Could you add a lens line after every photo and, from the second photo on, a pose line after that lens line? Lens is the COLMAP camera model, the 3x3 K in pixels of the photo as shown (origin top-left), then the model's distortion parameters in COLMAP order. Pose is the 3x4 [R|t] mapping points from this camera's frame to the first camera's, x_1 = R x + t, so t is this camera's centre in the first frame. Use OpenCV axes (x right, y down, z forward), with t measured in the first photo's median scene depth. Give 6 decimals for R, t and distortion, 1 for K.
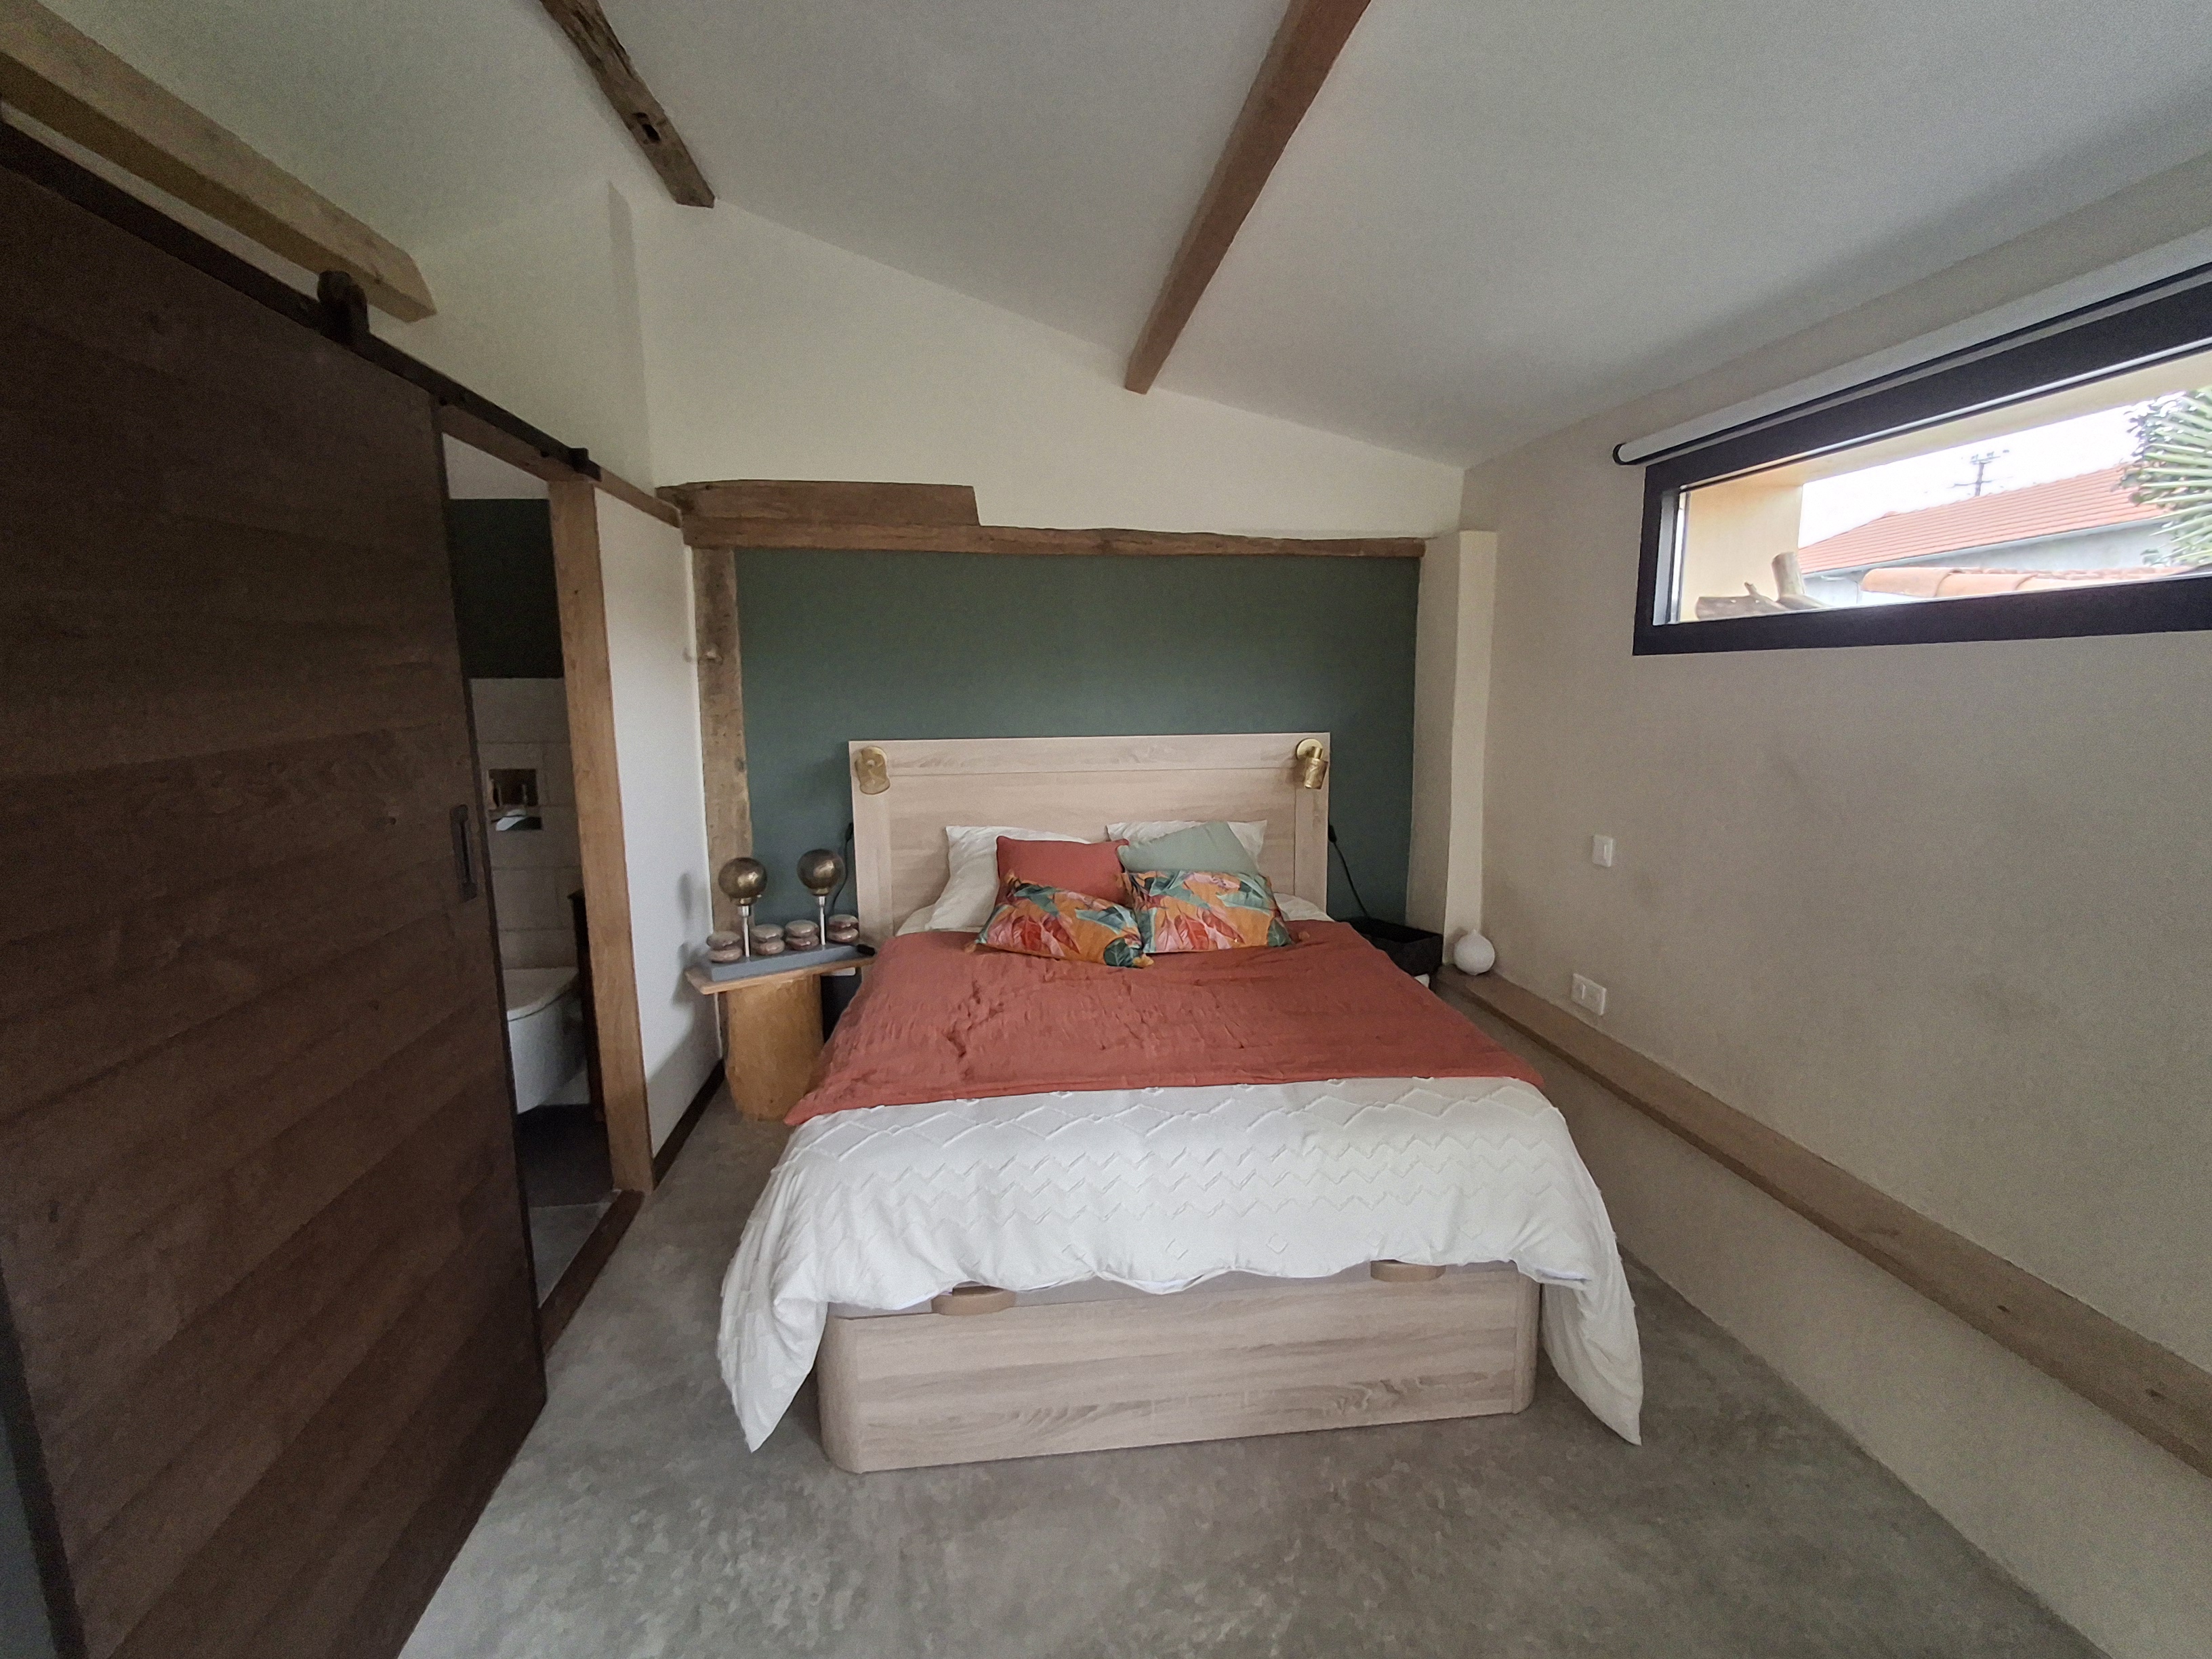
lens RADIAL K [[996.5, 0, 1106.0], [0, 996.5, 829.5], [0, 0, 1]] dist [-0.000707, 0.021436]
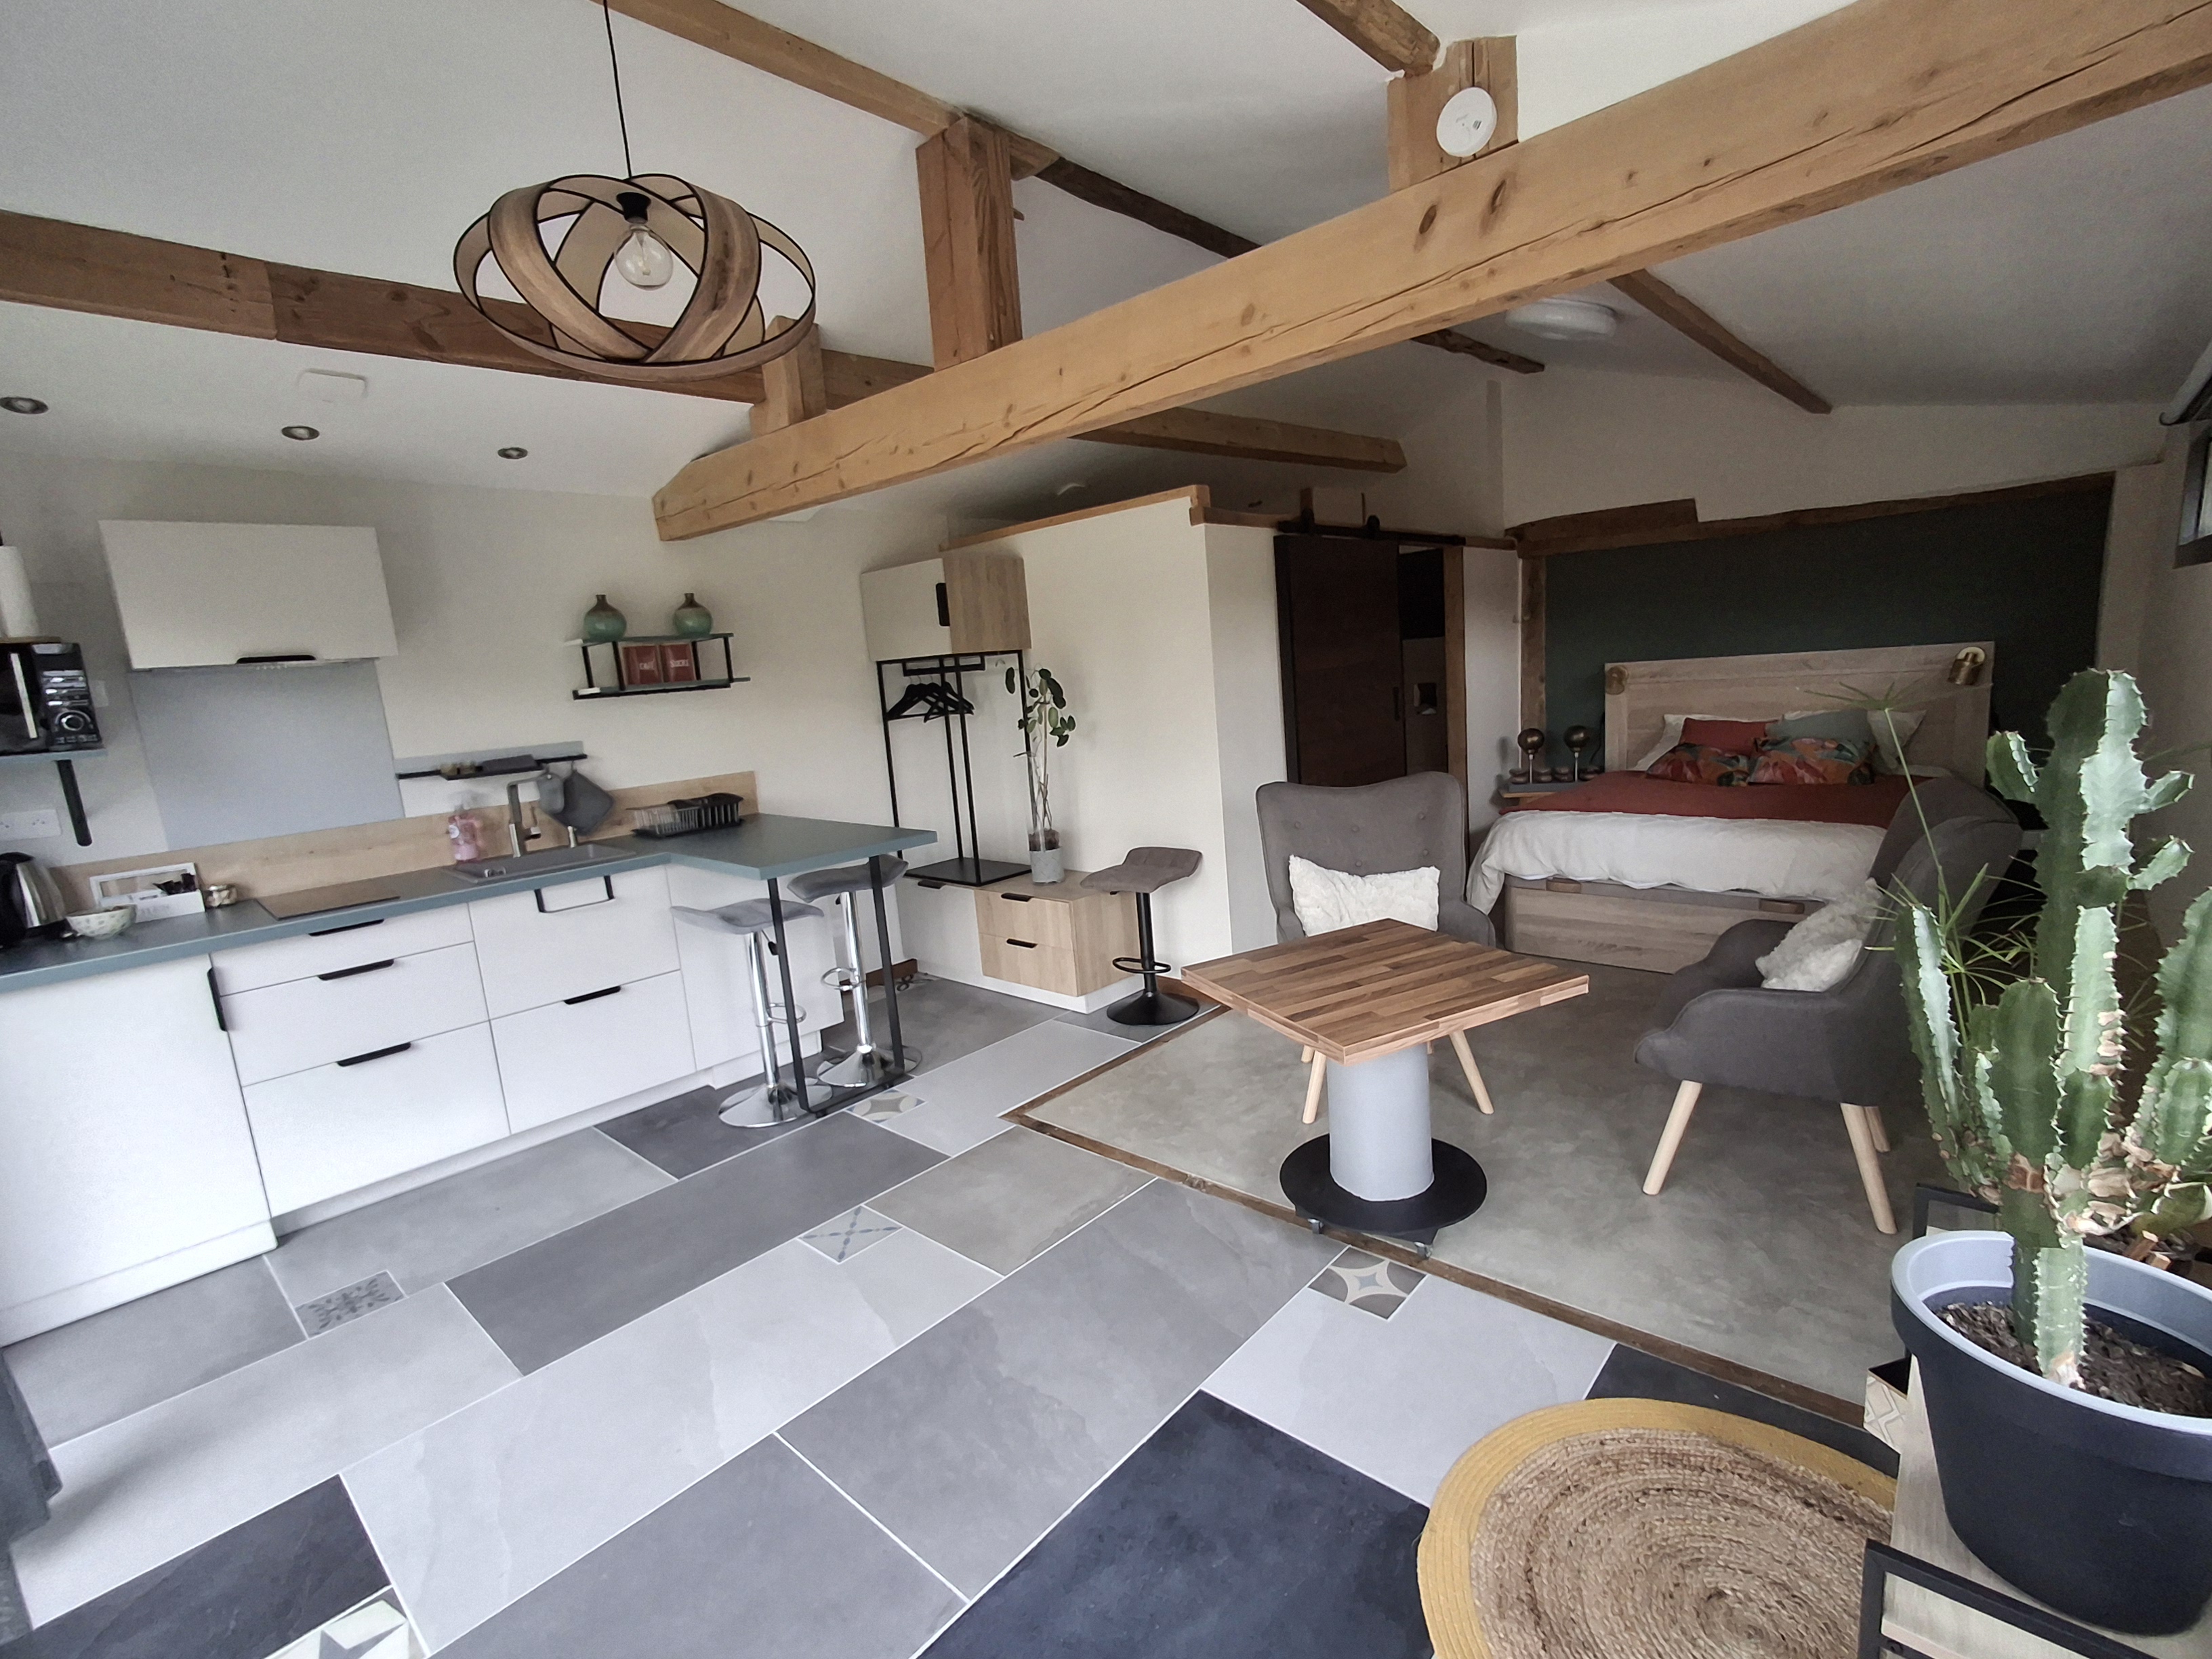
lens RADIAL K [[1053.1, 0, 1106.0], [0, 1053.1, 829.5], [0, 0, 1]] dist [-0.003043, 0.000459]
pose [[0.643920, 0.078811, -0.761023, 0.607076], [-0.045764, 0.996867, 0.064513, 0.121932], [0.763723, -0.006714, 0.645510, -0.837889]]
